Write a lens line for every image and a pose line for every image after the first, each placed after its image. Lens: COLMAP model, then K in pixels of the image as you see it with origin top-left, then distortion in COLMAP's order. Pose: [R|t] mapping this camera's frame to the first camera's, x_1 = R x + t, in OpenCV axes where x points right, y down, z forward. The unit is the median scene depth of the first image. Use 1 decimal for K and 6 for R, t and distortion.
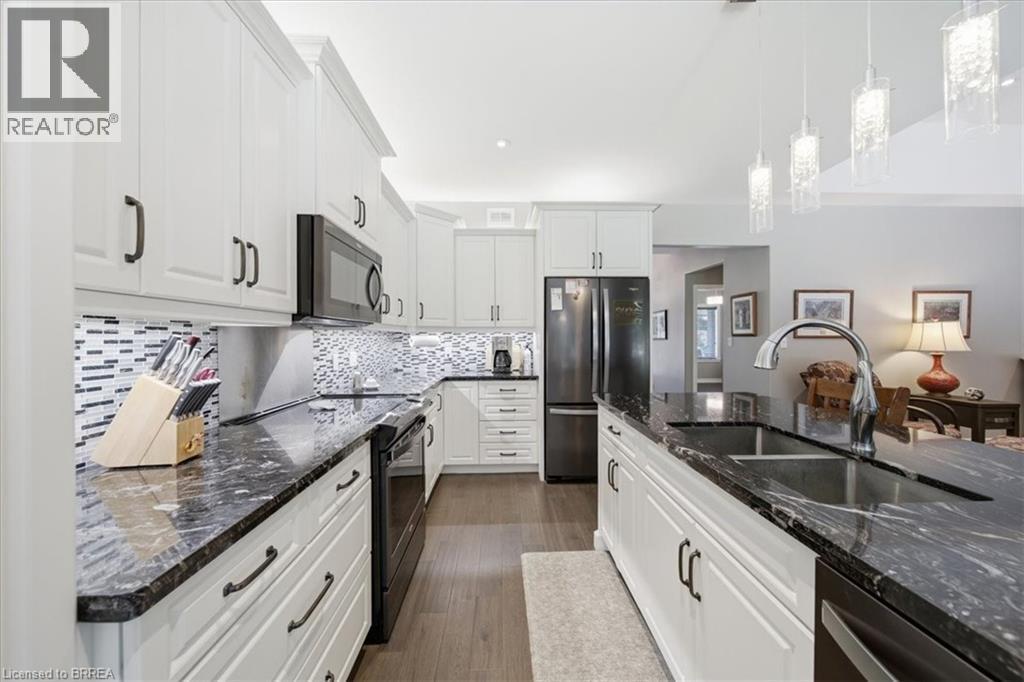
lens RADIAL K [[362.6, 0, 513.4], [0, 362.6, 340.7], [0, 0, 1]] dist [-0.000493, -0.000663]
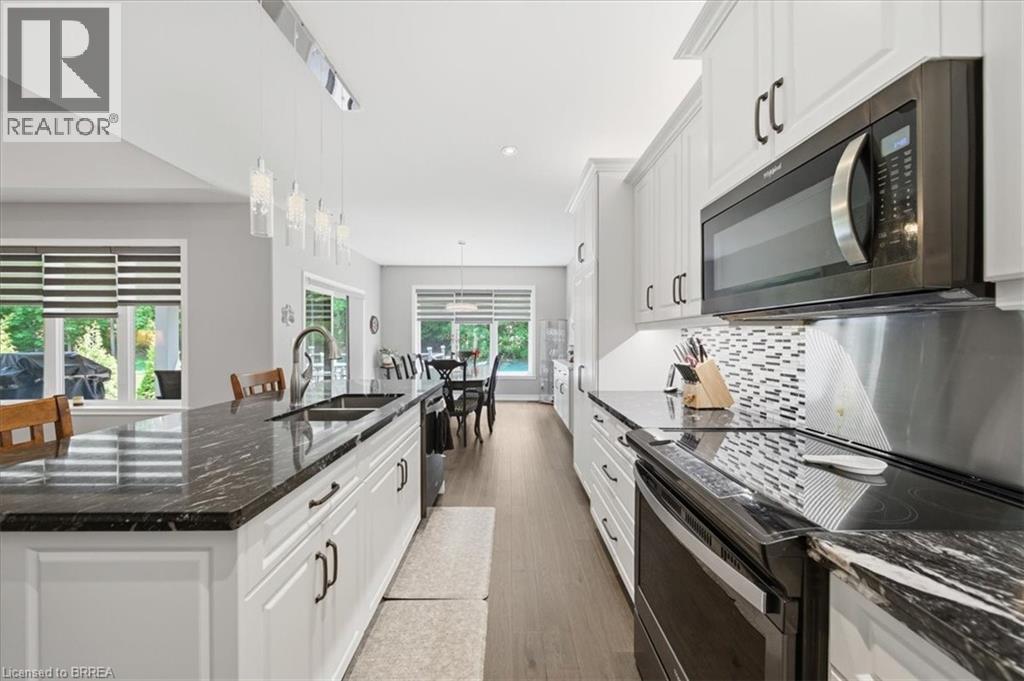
lens RADIAL K [[362.6, 0, 517.2], [0, 362.6, 338.8], [0, 0, 1]] dist [-0.000493, -0.000663]
pose [[-0.999789, 0.002414, 0.020392, -0.026204], [0.002646, 0.999932, 0.011338, -0.007638], [-0.020363, 0.011389, -0.999728, 0.804396]]
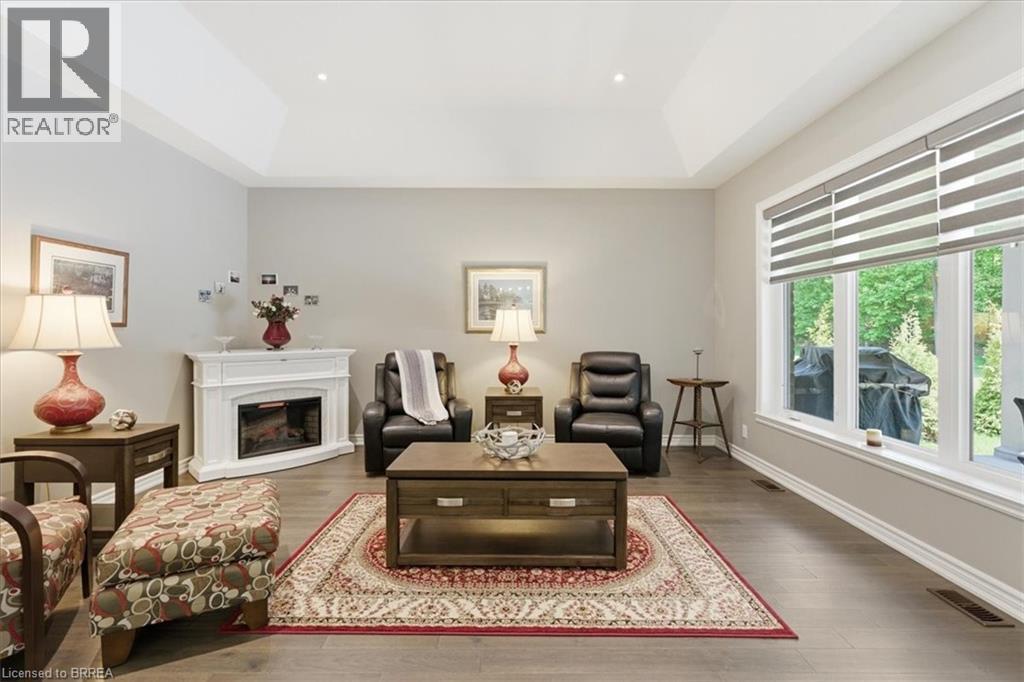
lens RADIAL K [[467.1, 0, 512.4], [0, 467.1, 331.9], [0, 0, 1]] dist [-0.007539, 0.002368]
pose [[0.031545, -0.000215, 0.999502, 0.516618], [0.006776, 0.999977, 0.000001, 0.008080], [-0.999479, 0.006773, 0.031545, 0.326941]]
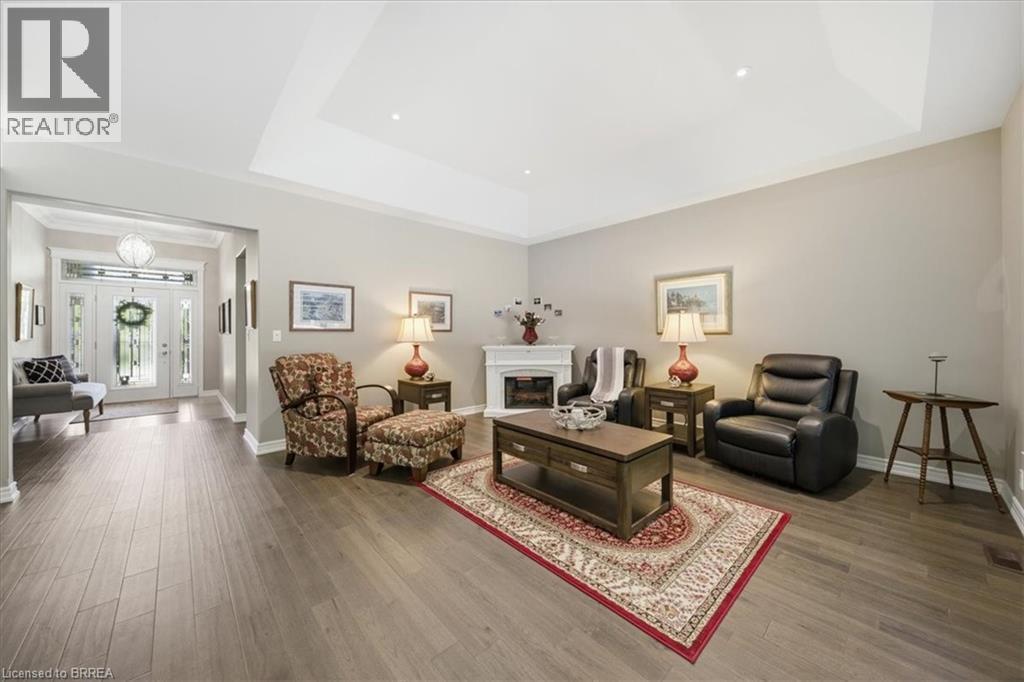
lens RADIAL K [[362.6, 0, 513.4], [0, 362.6, 336.7], [0, 0, 1]] dist [-0.000493, -0.000663]
pose [[0.754836, -0.006573, 0.655881, 0.659622], [0.008103, 0.999967, 0.000696, 0.013535], [-0.655864, 0.004789, 0.754864, -0.123098]]
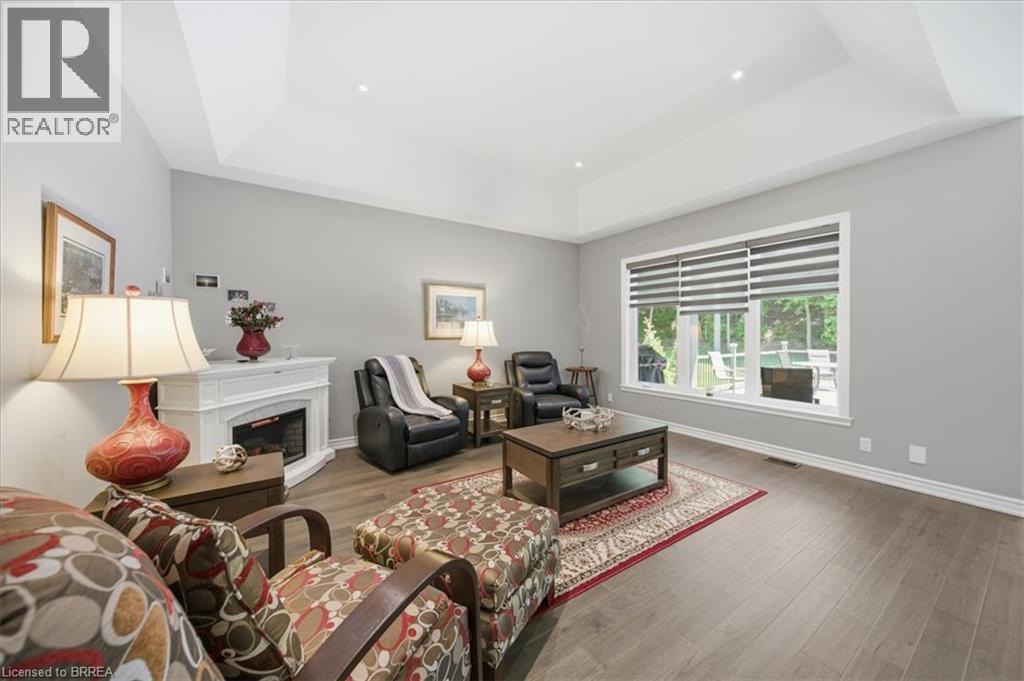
lens RADIAL K [[362.6, 0, 512.2], [0, 362.6, 337.4], [0, 0, 1]] dist [-0.000493, -0.000663]
pose [[-0.529792, -0.005483, 0.848110, 0.661264], [0.012661, 0.999817, 0.014373, -0.011147], [-0.848033, 0.018352, -0.529626, 0.911942]]
